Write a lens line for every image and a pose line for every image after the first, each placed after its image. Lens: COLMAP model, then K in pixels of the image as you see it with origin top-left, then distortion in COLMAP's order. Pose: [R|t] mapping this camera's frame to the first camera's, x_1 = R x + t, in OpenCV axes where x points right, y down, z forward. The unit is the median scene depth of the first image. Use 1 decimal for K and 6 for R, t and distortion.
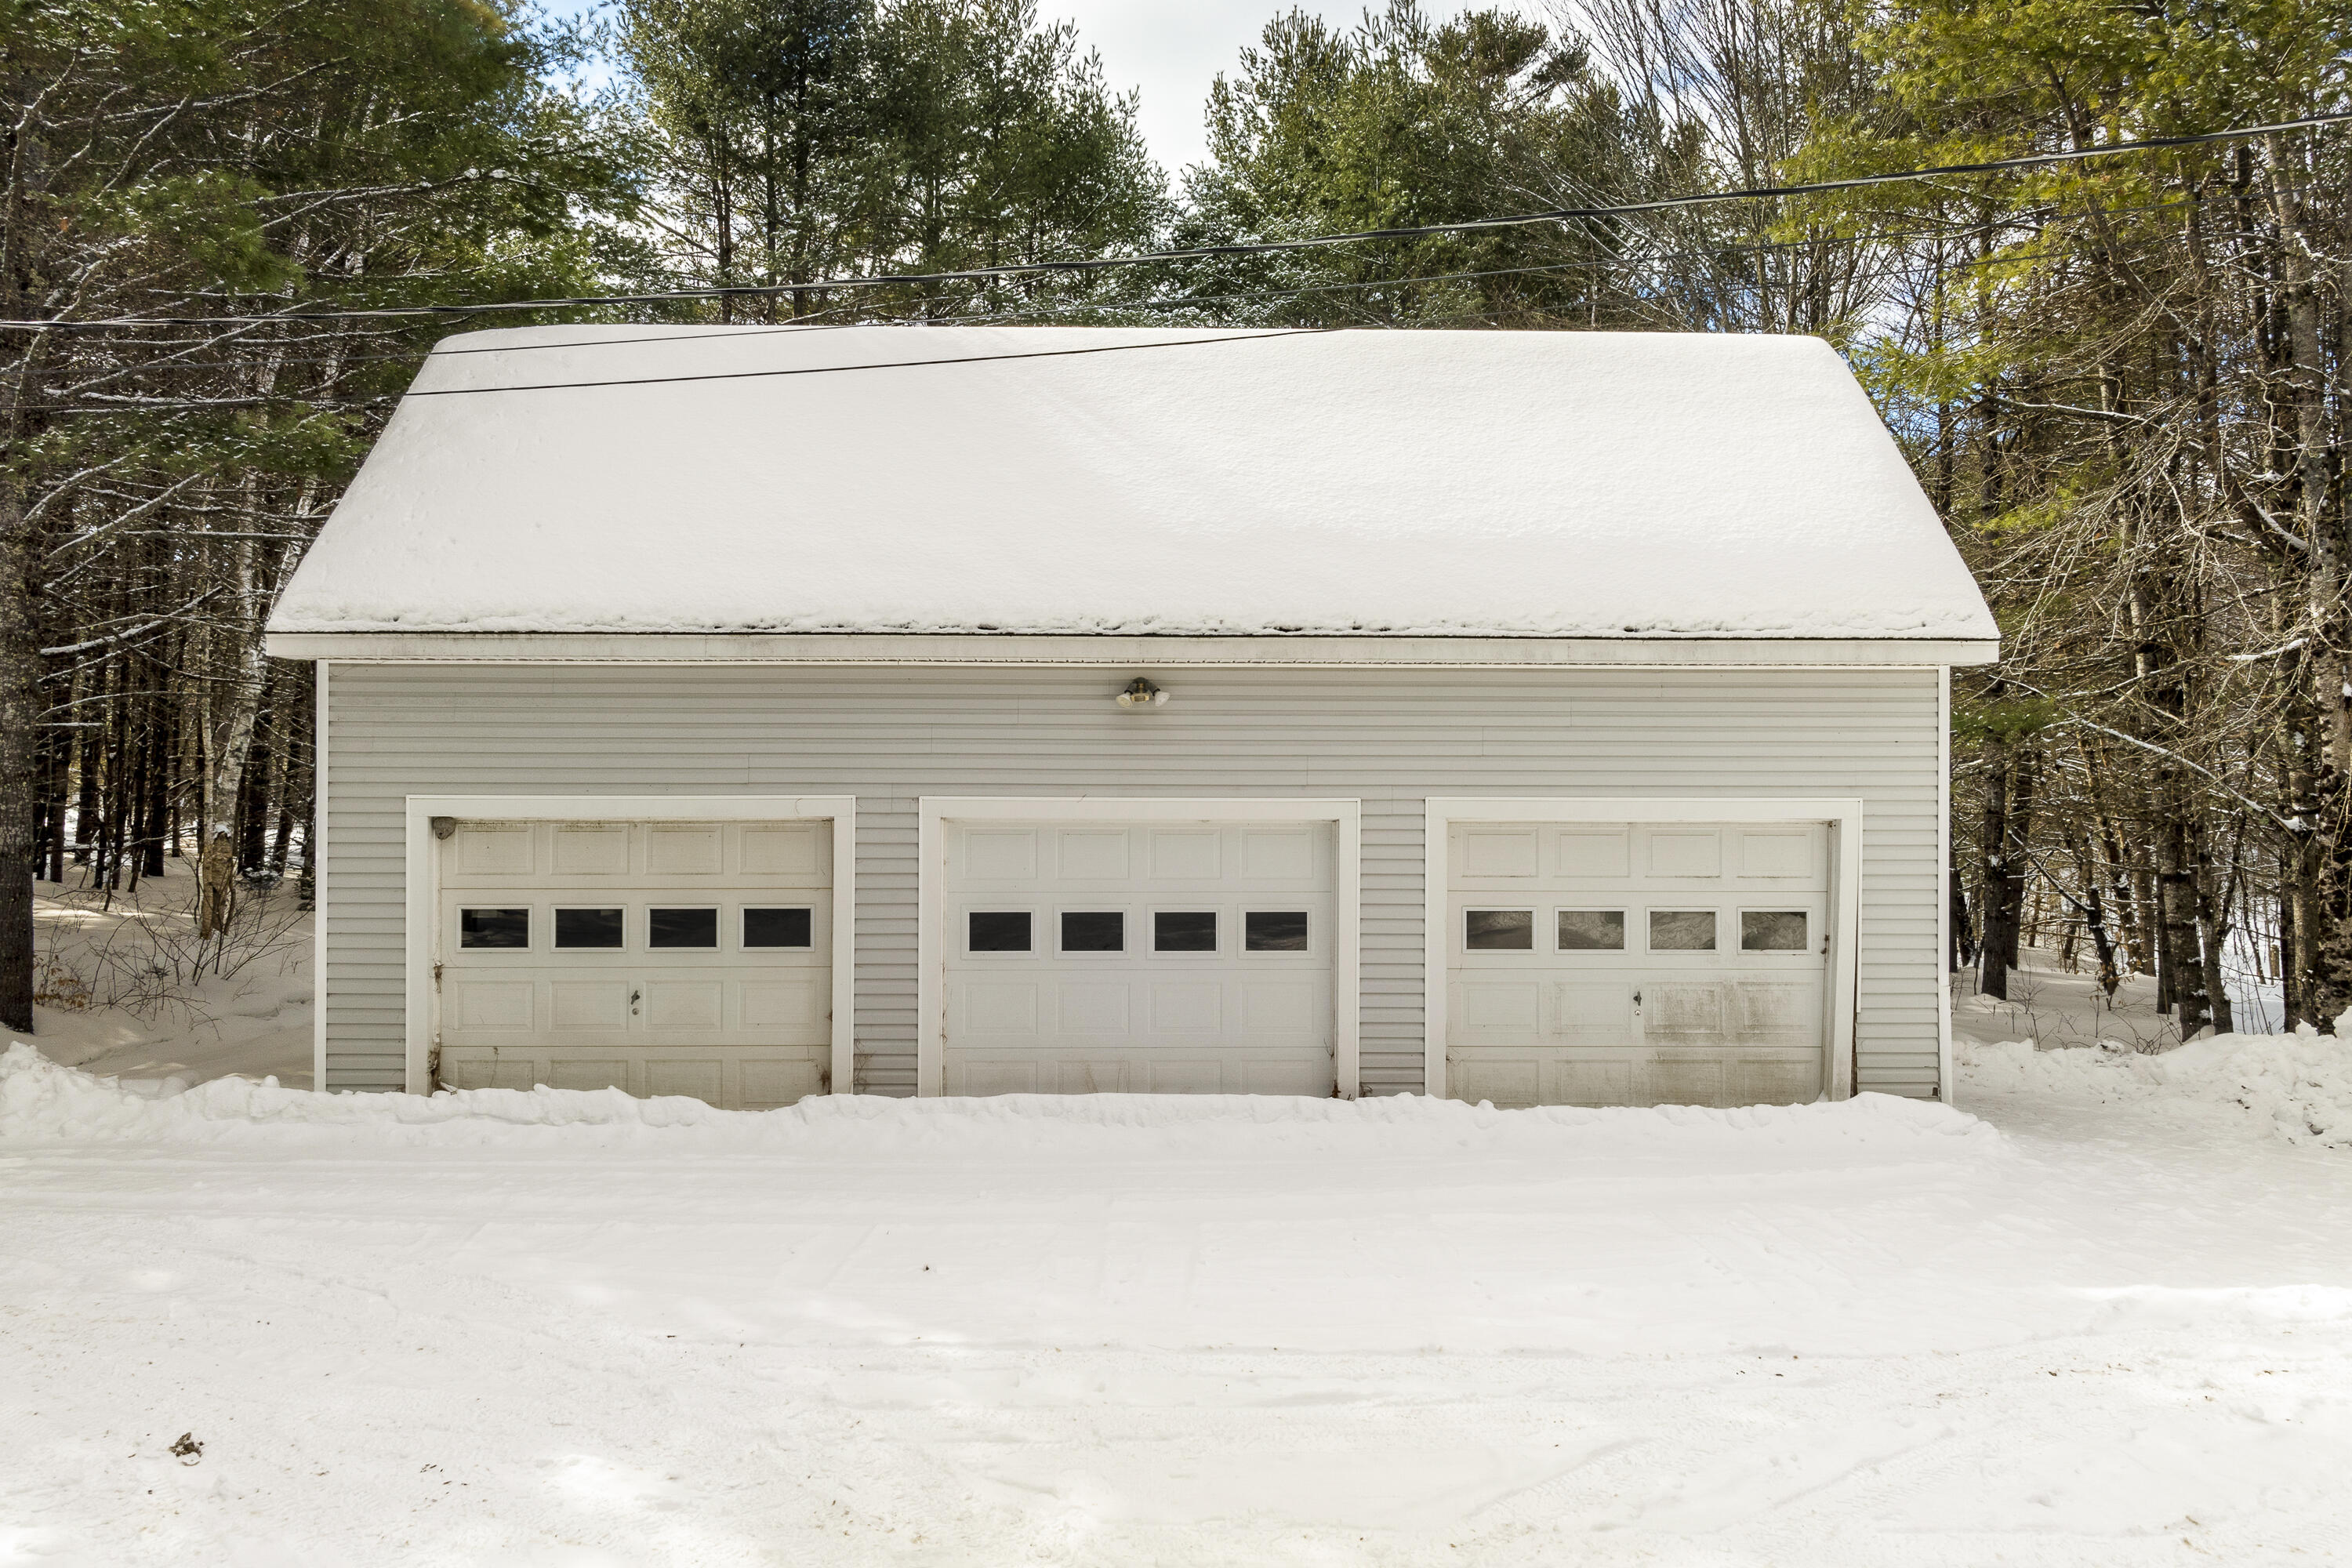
lens RADIAL K [[1618.2, 0, 1169.9], [0, 1618.2, 783.1], [0, 0, 1]] dist [-0.008618, -0.002039]
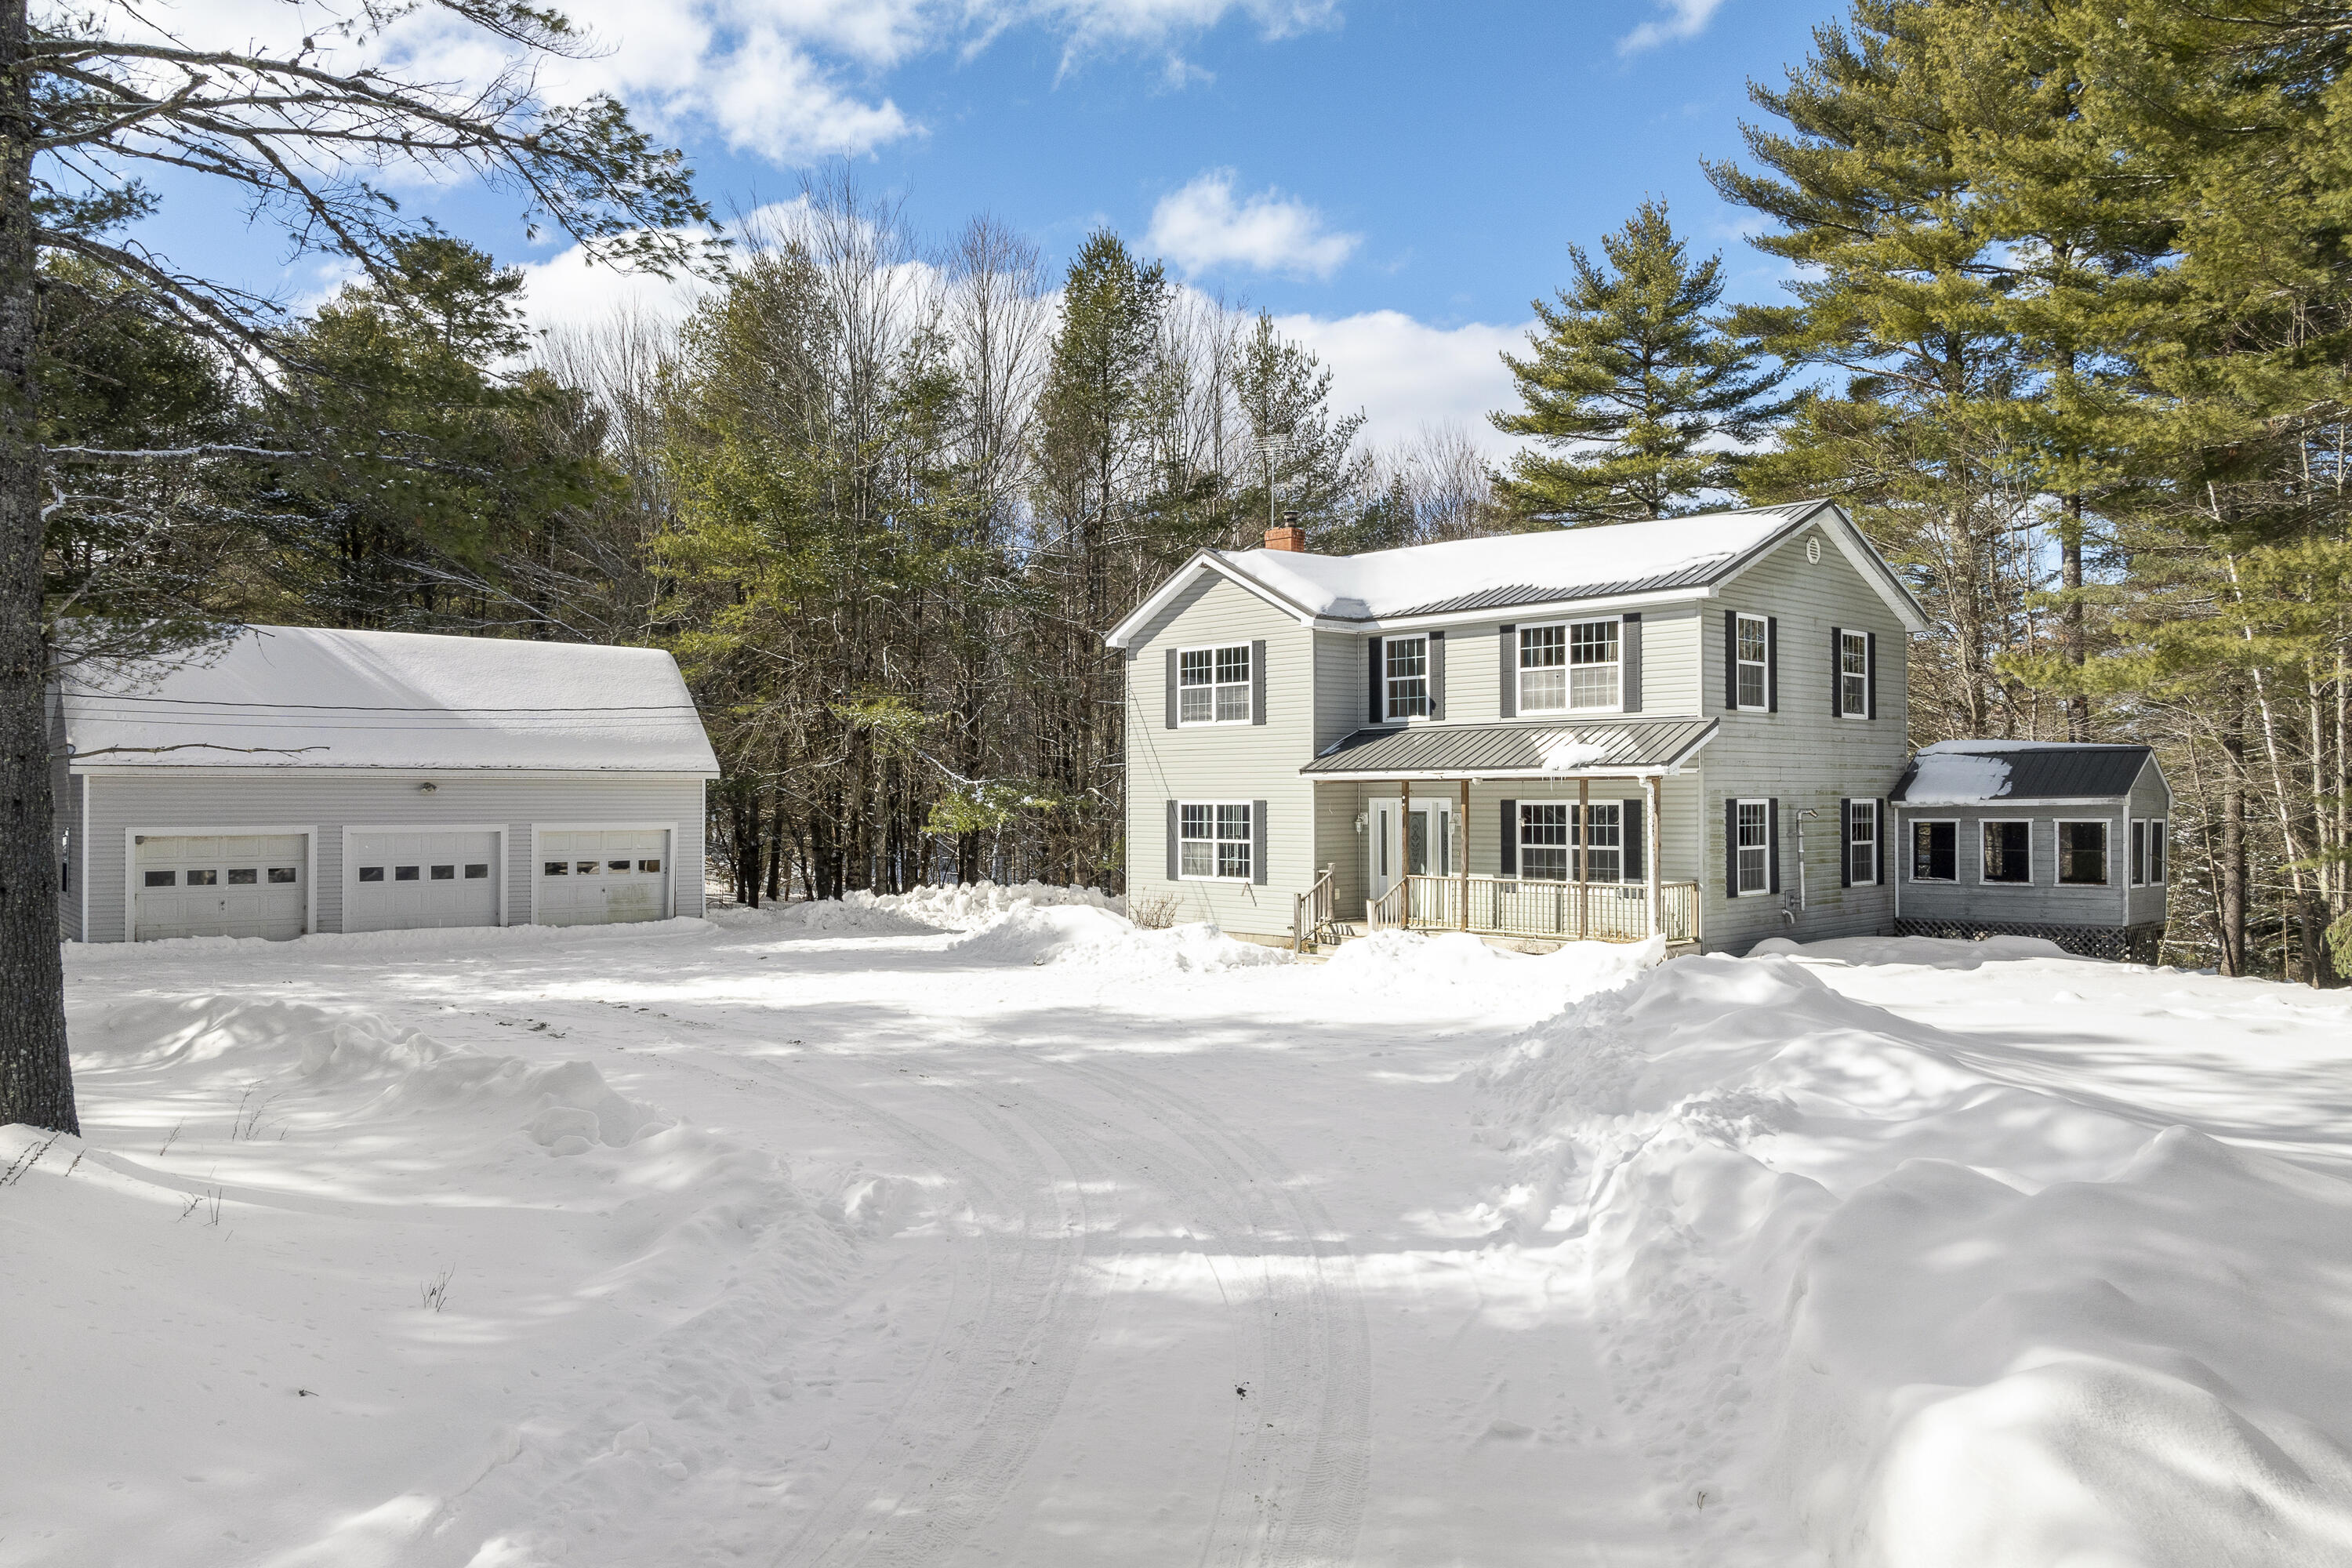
lens RADIAL K [[1618.2, 0, 1171.2], [0, 1618.2, 781.9], [0, 0, 1]] dist [-0.008618, -0.002039]
pose [[0.784213, 0.003639, 0.620482, -0.746518], [-0.000108, 0.999984, -0.005728, -0.049775], [-0.620492, 0.004424, 0.784200, -2.006232]]
